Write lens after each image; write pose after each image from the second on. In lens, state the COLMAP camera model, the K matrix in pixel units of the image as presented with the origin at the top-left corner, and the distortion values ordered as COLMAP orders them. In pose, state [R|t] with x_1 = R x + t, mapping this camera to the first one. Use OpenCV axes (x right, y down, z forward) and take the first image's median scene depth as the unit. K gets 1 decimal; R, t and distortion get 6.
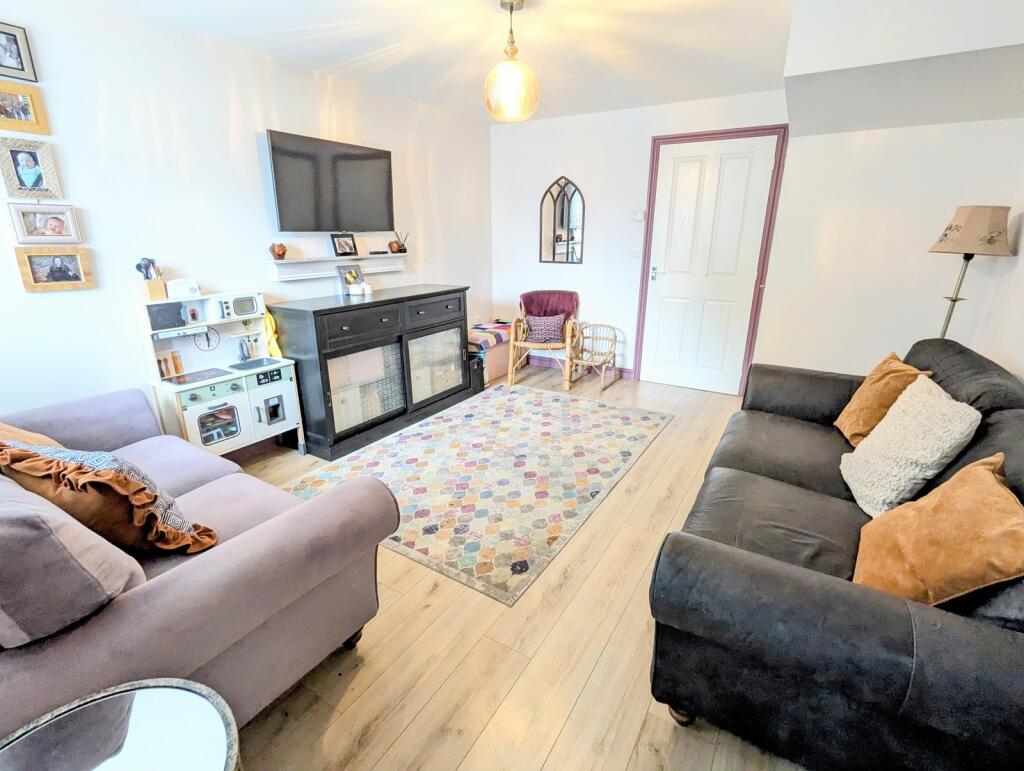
lens RADIAL K [[485.4, 0, 510.2], [0, 485.4, 384.7], [0, 0, 1]] dist [-0.001982, 0.000232]
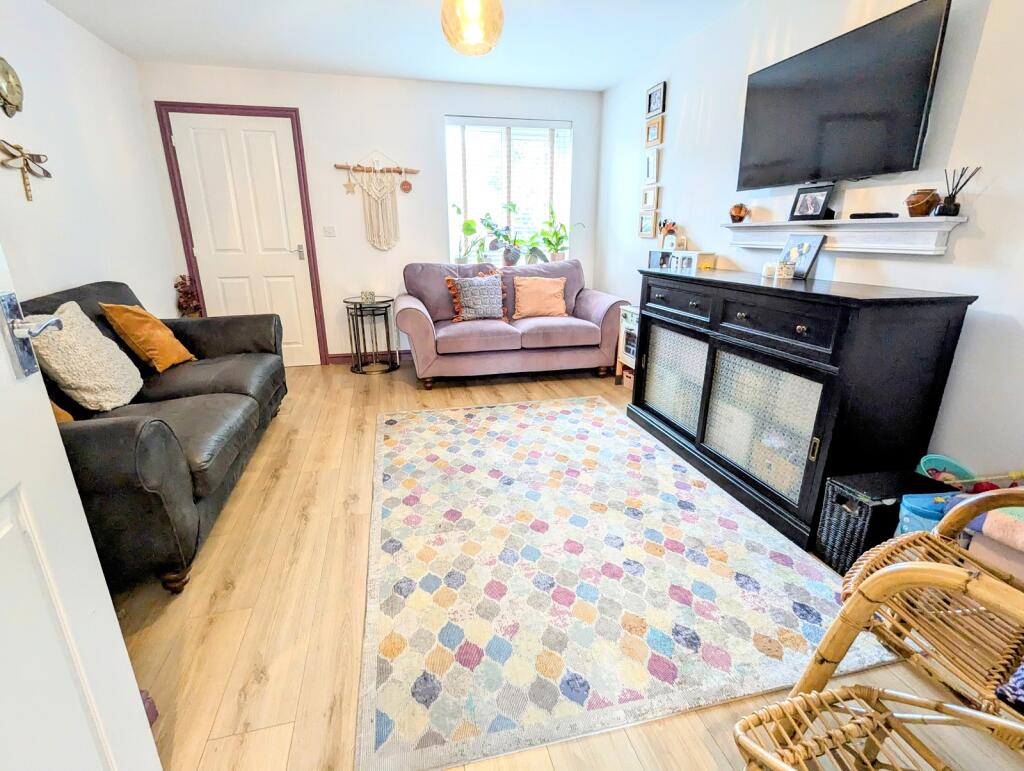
lens RADIAL K [[485.4, 0, 507.4], [0, 485.4, 386.4], [0, 0, 1]] dist [-0.001982, 0.000232]
pose [[-0.700271, 0.217863, -0.679821, 0.460380], [-0.212586, 0.845448, 0.489923, -0.317119], [0.681490, 0.487599, -0.545728, 1.216910]]
